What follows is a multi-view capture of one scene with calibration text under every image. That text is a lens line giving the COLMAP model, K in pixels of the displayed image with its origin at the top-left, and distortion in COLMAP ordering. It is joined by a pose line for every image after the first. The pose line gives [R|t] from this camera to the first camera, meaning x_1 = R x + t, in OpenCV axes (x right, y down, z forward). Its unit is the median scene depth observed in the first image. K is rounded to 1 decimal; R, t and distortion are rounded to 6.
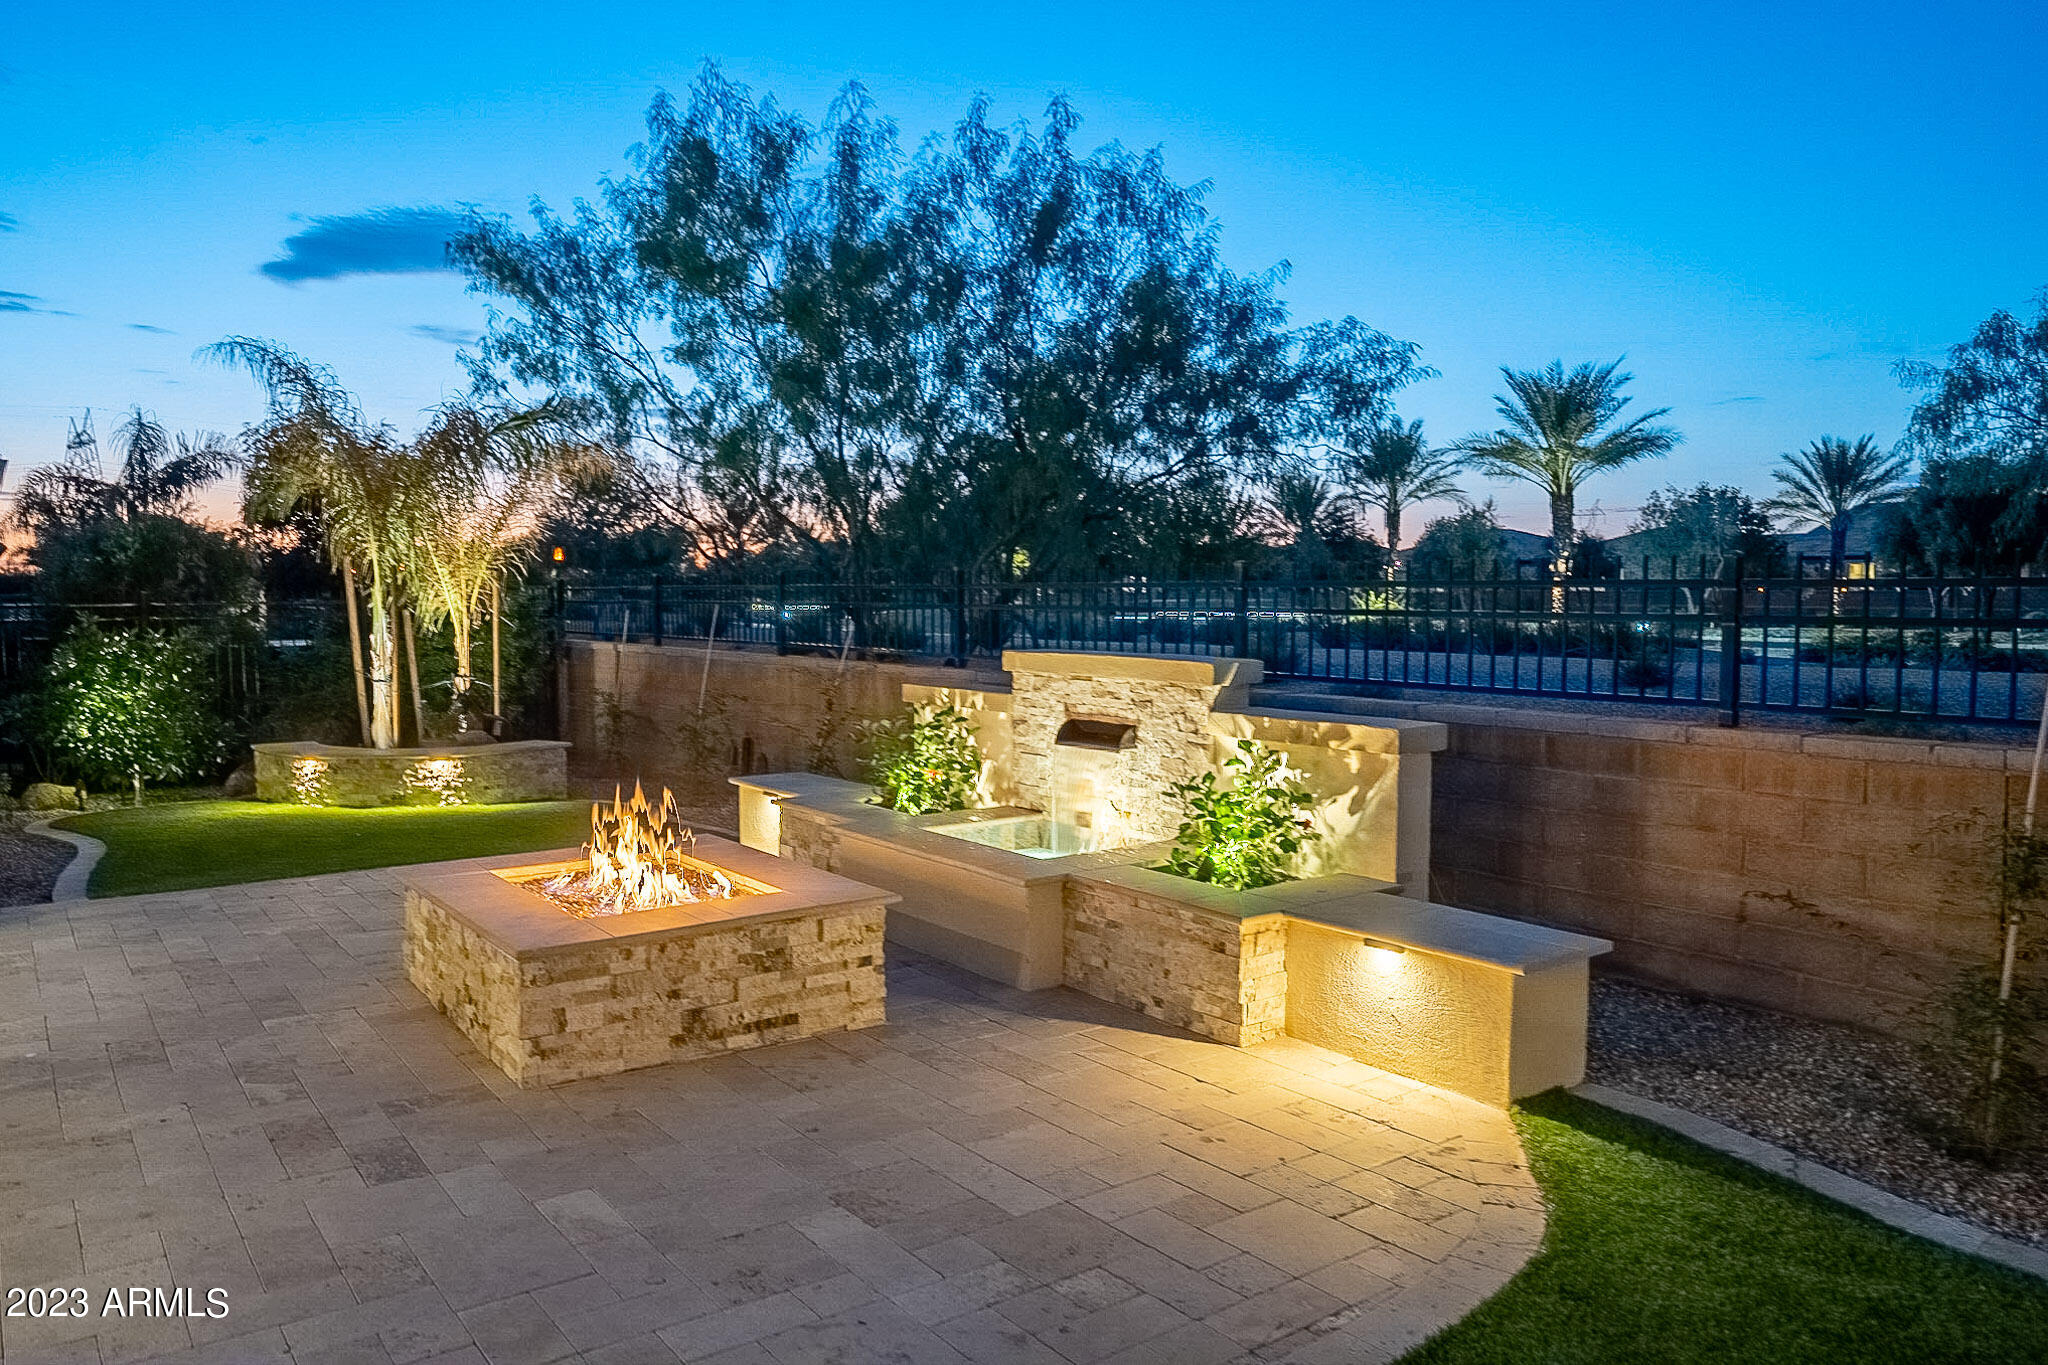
lens RADIAL K [[1415.9, 0, 1009.8], [0, 1415.9, 682.8], [0, 0, 1]] dist [-0.042309, 0.004091]
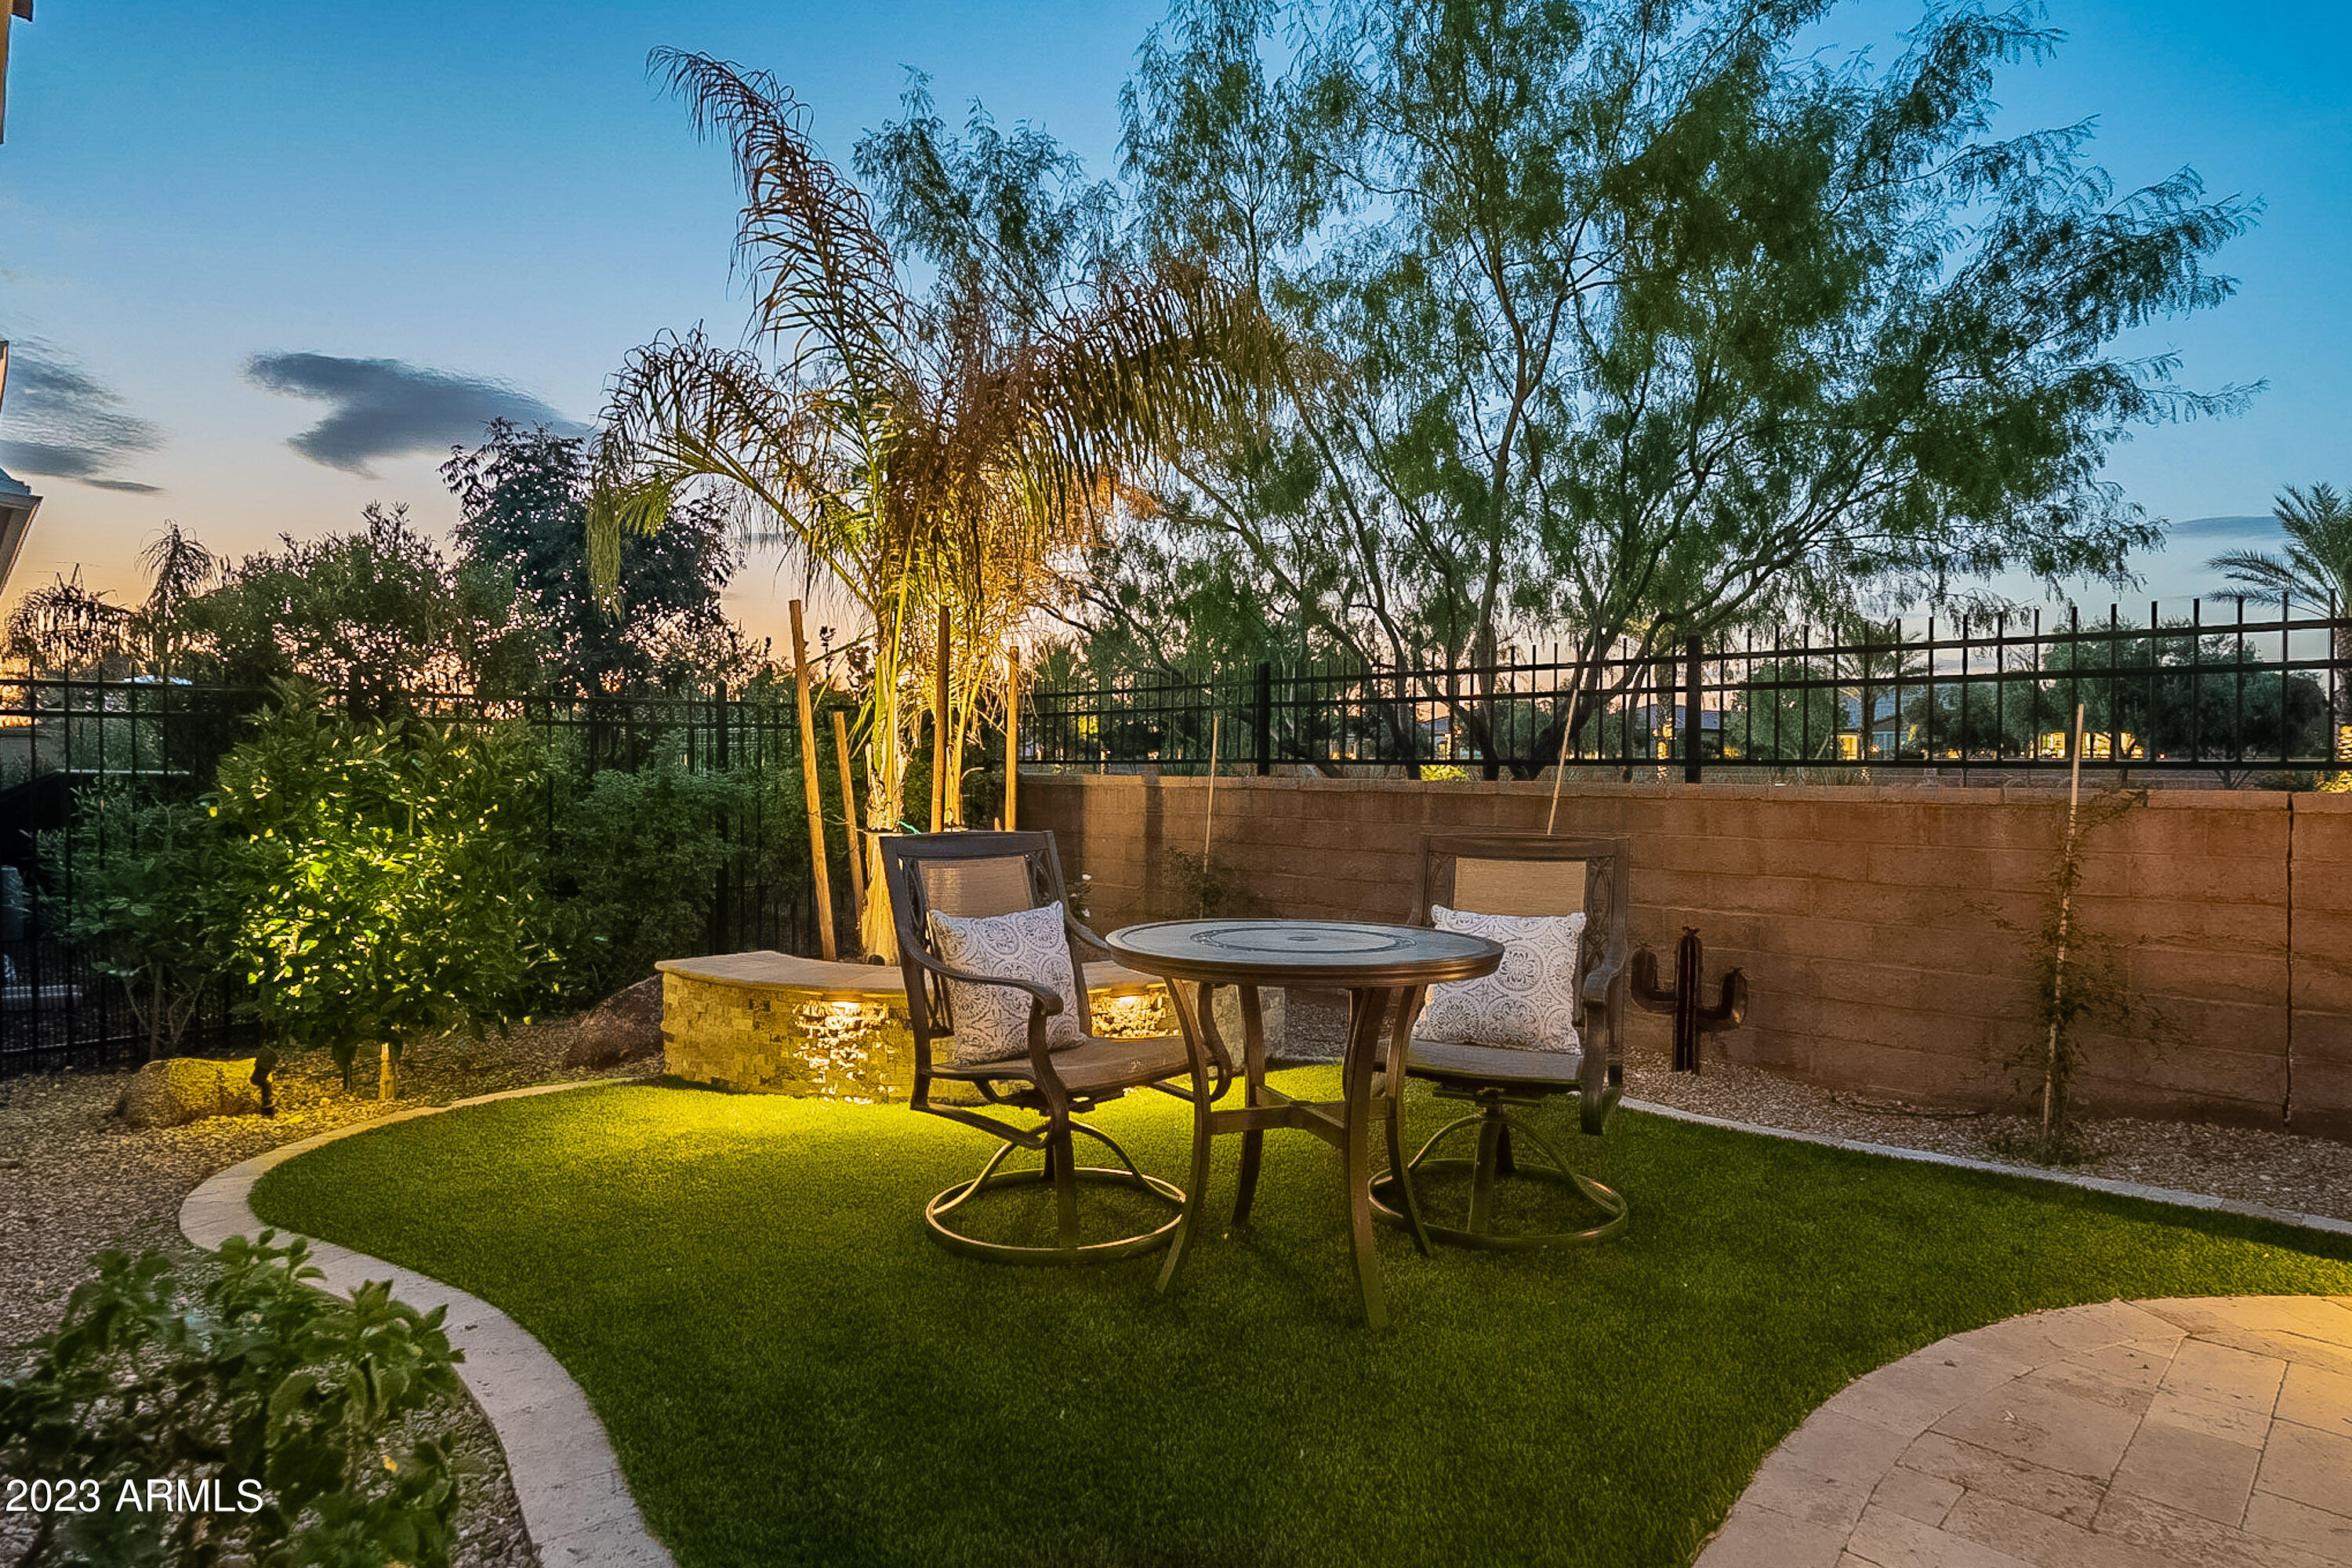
lens RADIAL K [[1273.2, 0, 1169.4], [0, 1273.2, 778.8], [0, 0, 1]] dist [-0.005333, -0.000881]
pose [[0.991182, 0.005439, 0.132394, -0.706933], [0.001663, 0.998568, -0.053475, 0.008128], [-0.132496, 0.053224, 0.989754, 0.894298]]
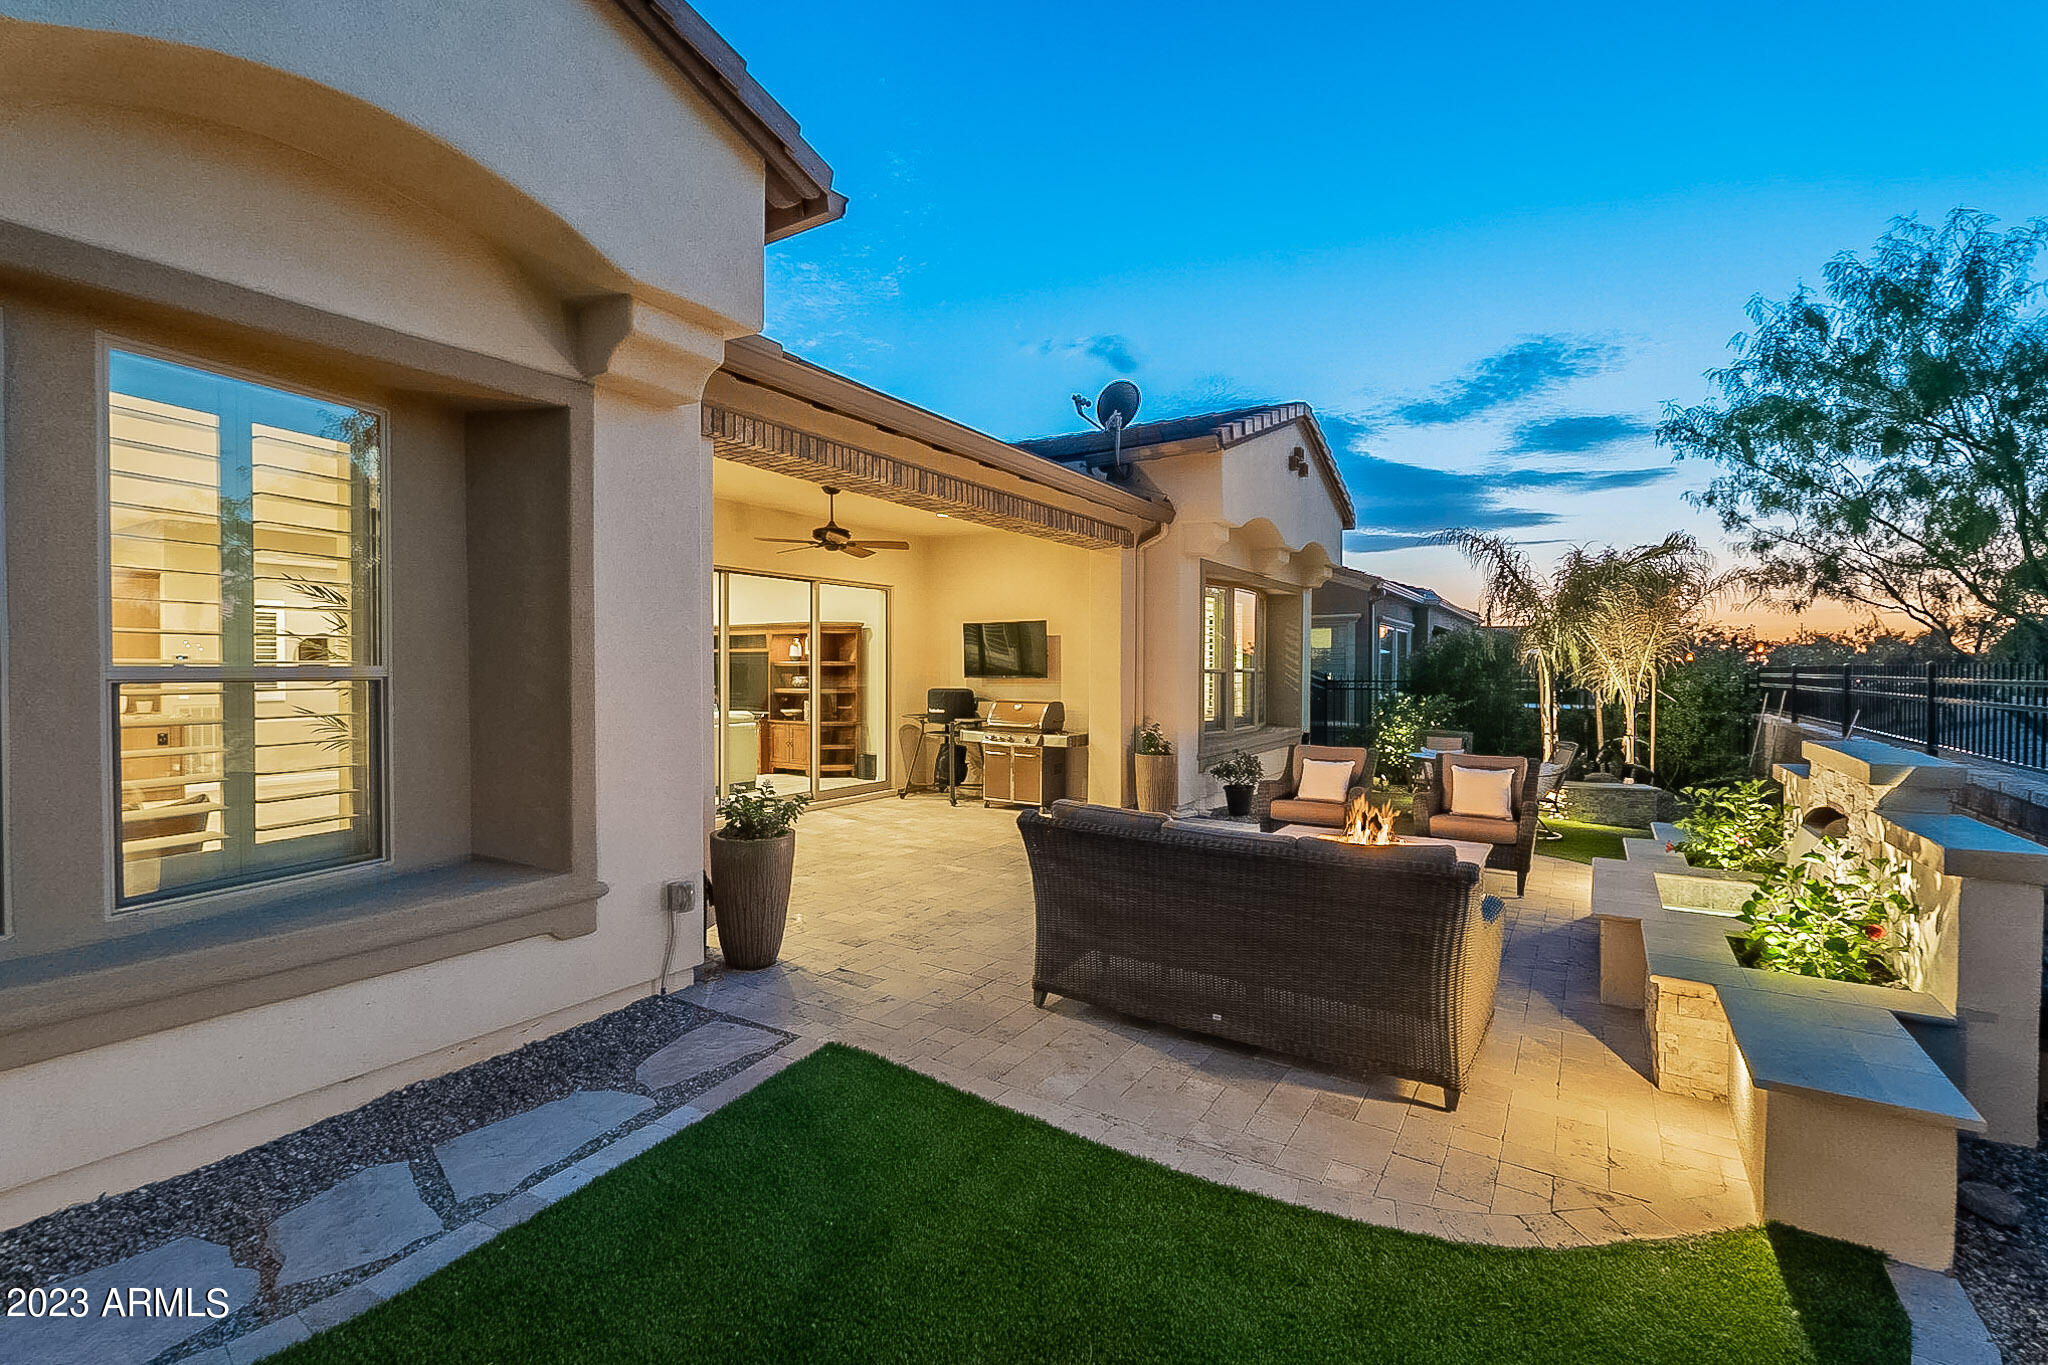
lens RADIAL K [[895.5, 0, 1021.7], [0, 895.5, 684.6], [0, 0, 1]] dist [0.004204, 0.000253]
pose [[0.374084, 0.019912, -0.927181, 0.441228], [-0.063383, 0.997981, -0.004140, -0.026385], [0.925226, 0.060316, 0.374591, 0.146313]]
